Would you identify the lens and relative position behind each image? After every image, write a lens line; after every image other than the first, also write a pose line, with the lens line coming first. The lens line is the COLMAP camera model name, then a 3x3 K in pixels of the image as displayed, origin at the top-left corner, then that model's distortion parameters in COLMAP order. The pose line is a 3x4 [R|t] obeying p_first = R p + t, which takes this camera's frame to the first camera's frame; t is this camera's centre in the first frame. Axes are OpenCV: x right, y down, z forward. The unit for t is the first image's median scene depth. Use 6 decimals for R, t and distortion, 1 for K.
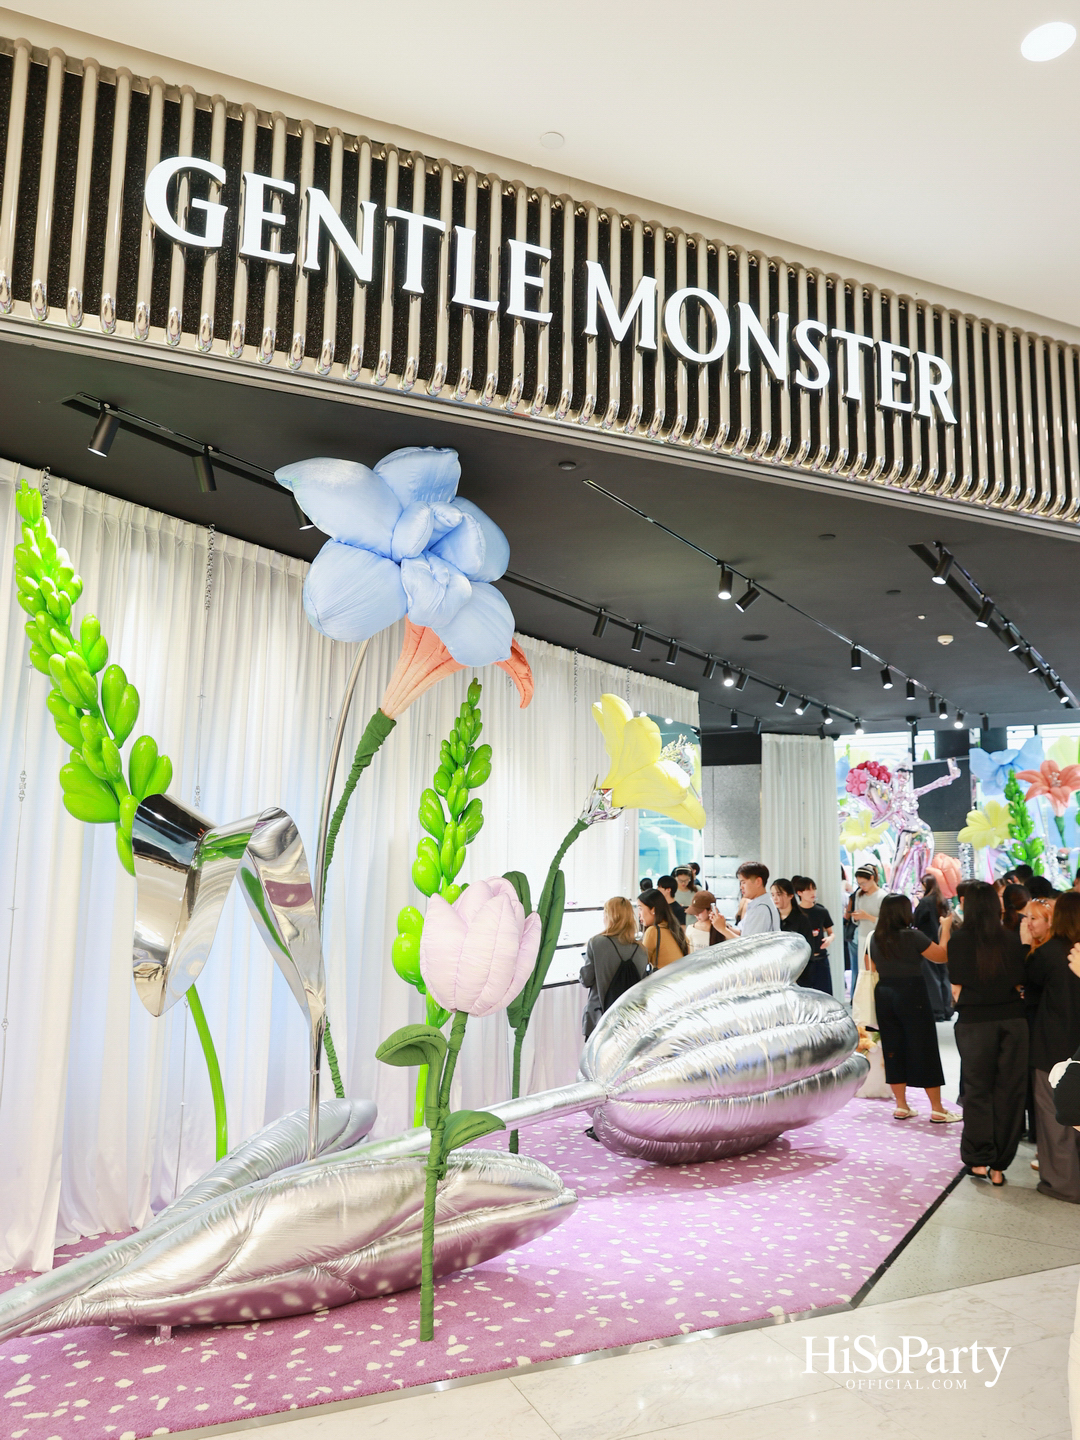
lens RADIAL K [[1090.4, 0, 540.0], [0, 1090.4, 720.0], [0, 0, 1]] dist [-0.004427, -0.000729]
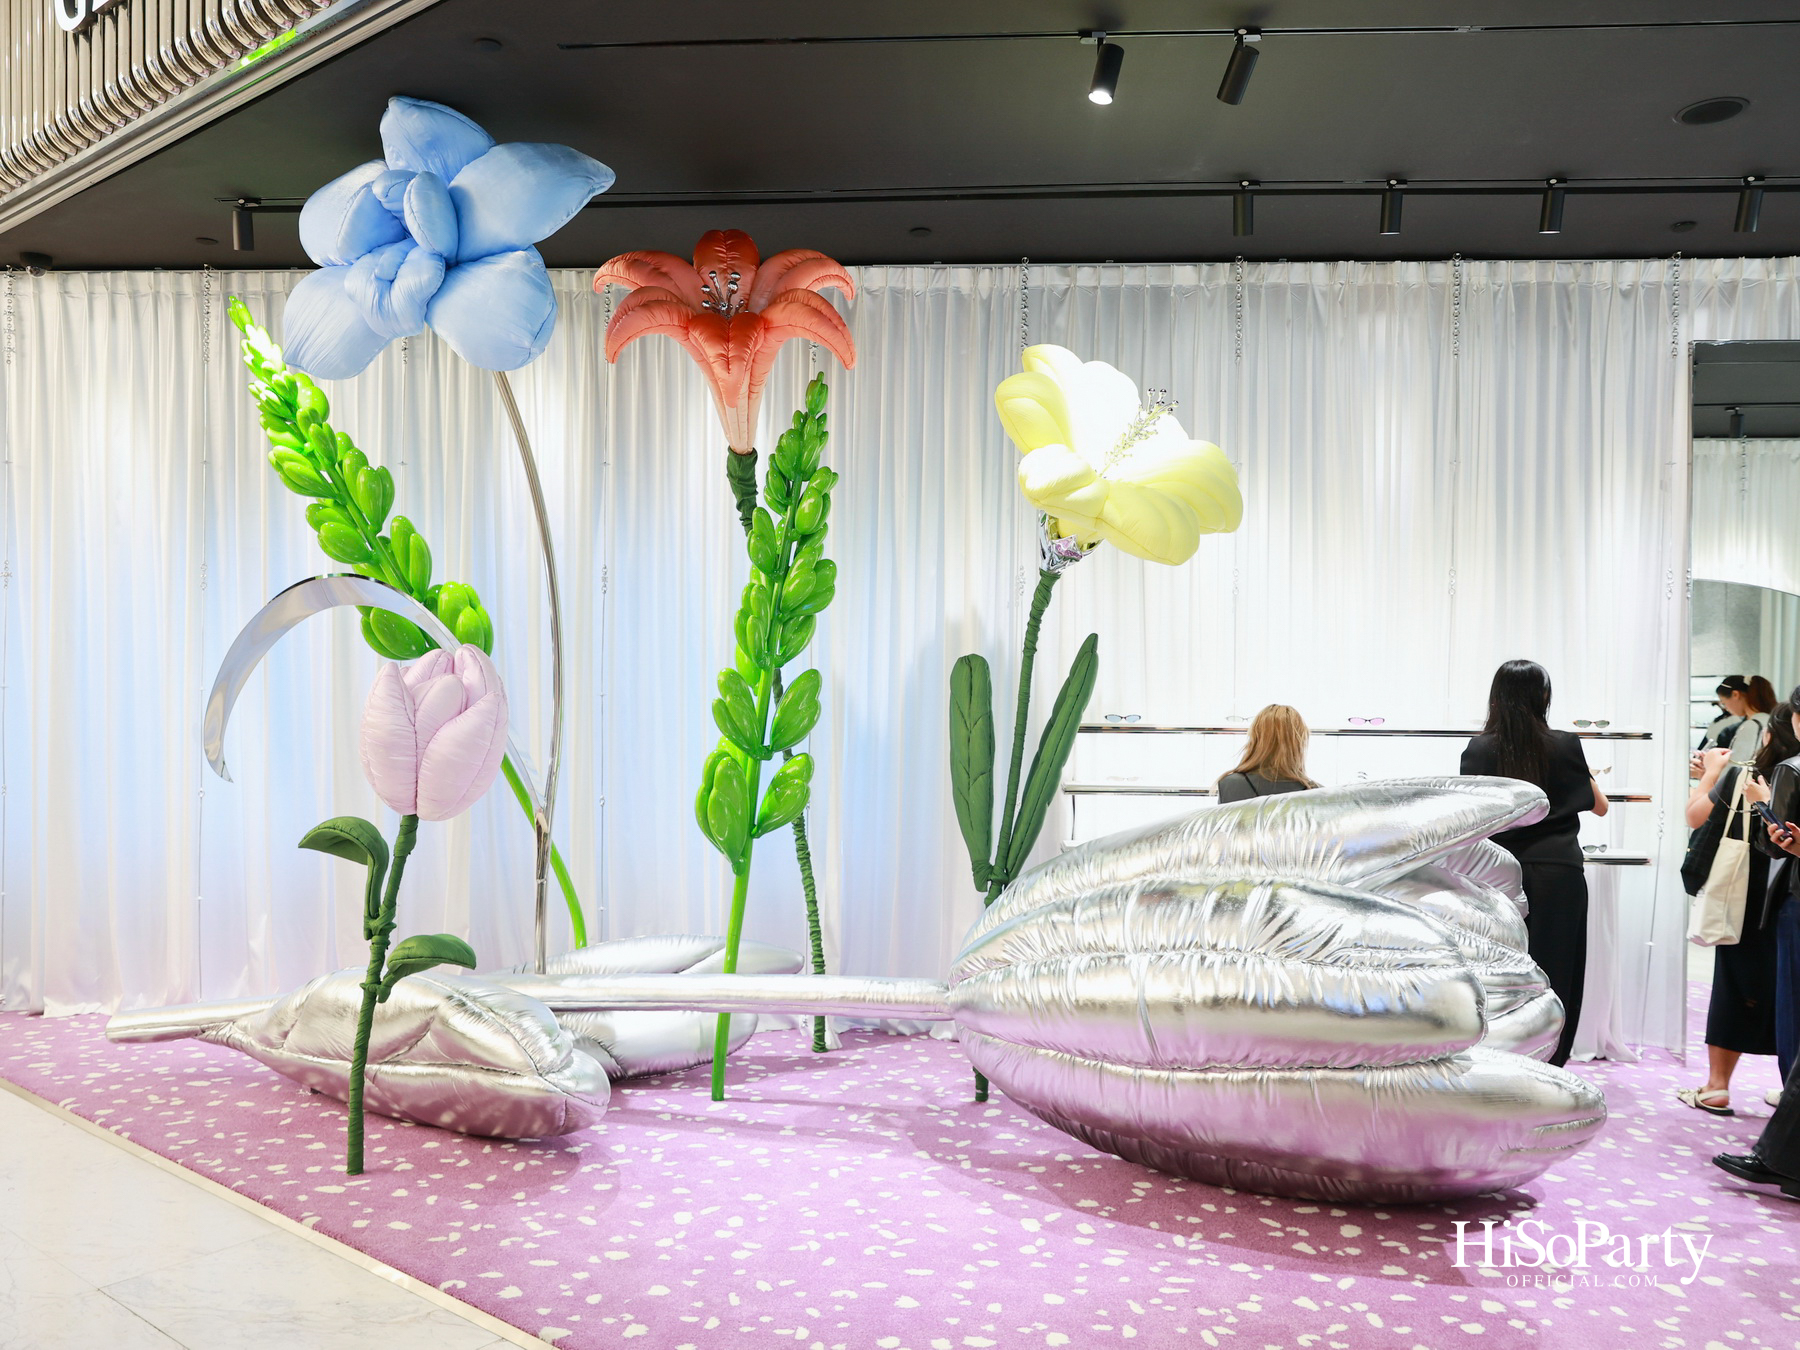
lens RADIAL K [[1341.1, 0, 880.0], [0, 1341.1, 674.3], [0, 0, 1]] dist [-0.008776, -0.005629]
pose [[0.469882, -0.015558, -0.882592, 0.709381], [0.110363, 0.993035, 0.041251, 0.119267], [0.875803, -0.116789, 0.468326, 0.621614]]
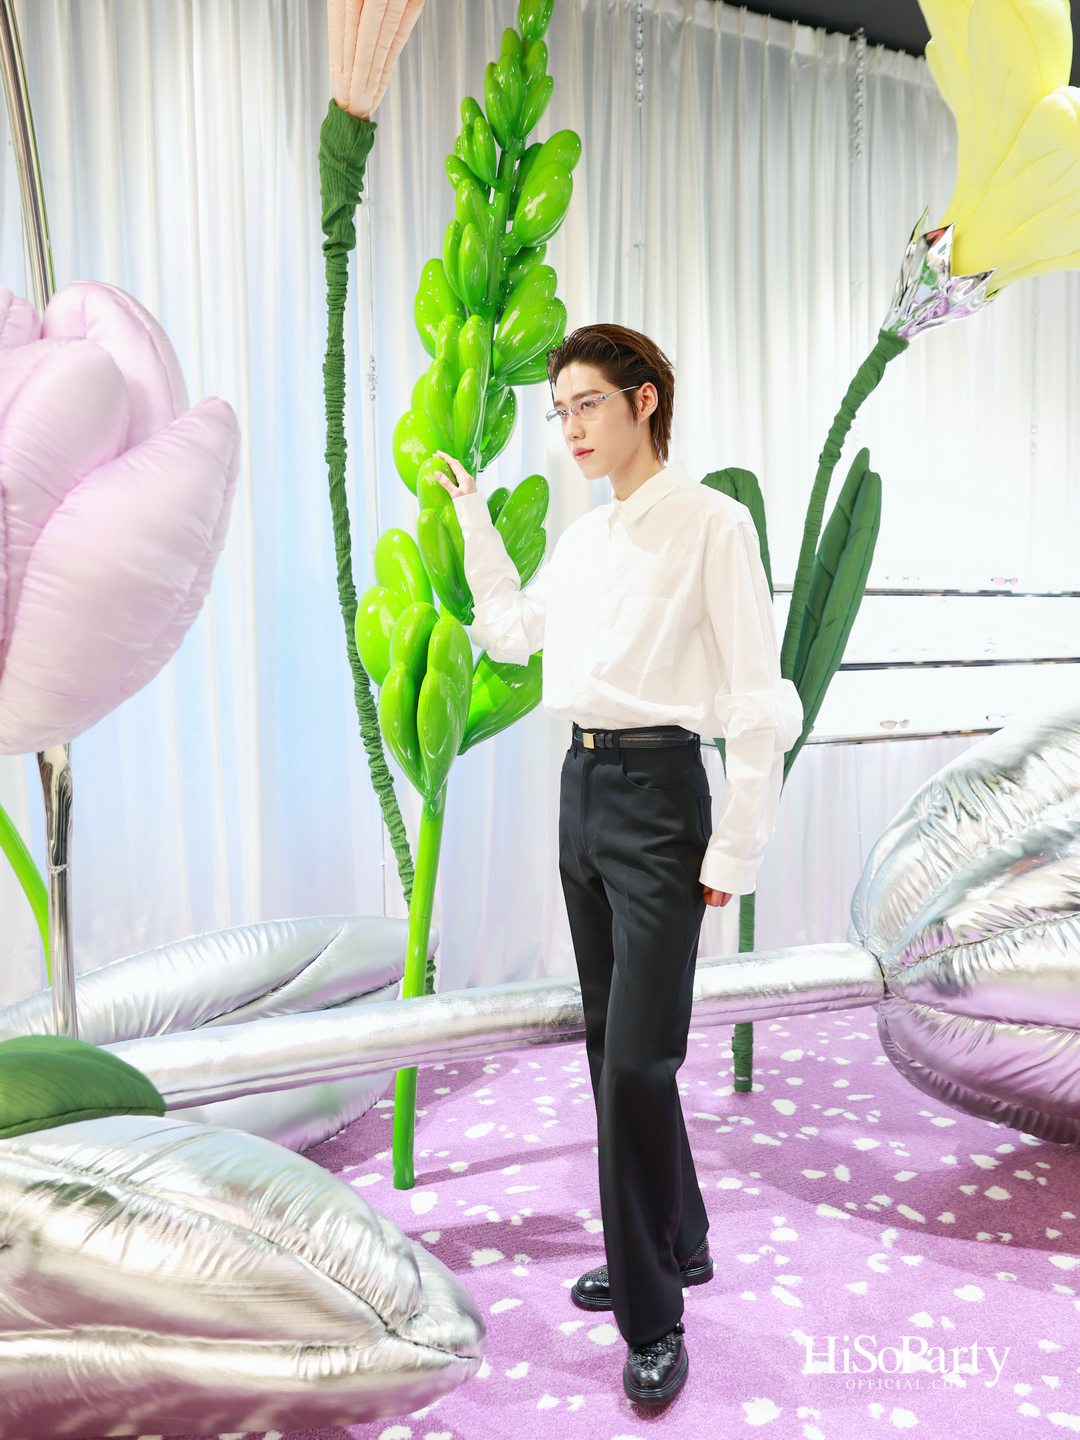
lens RADIAL K [[1072.9, 0, 541.9], [0, 1072.9, 713.9], [0, 0, 1]] dist [-0.008776, -0.005629]
pose [[0.839262, 0.017619, -0.543441, 0.165730], [0.092338, 0.980338, 0.174386, 0.165205], [0.535828, -0.196536, 0.821134, 0.621688]]
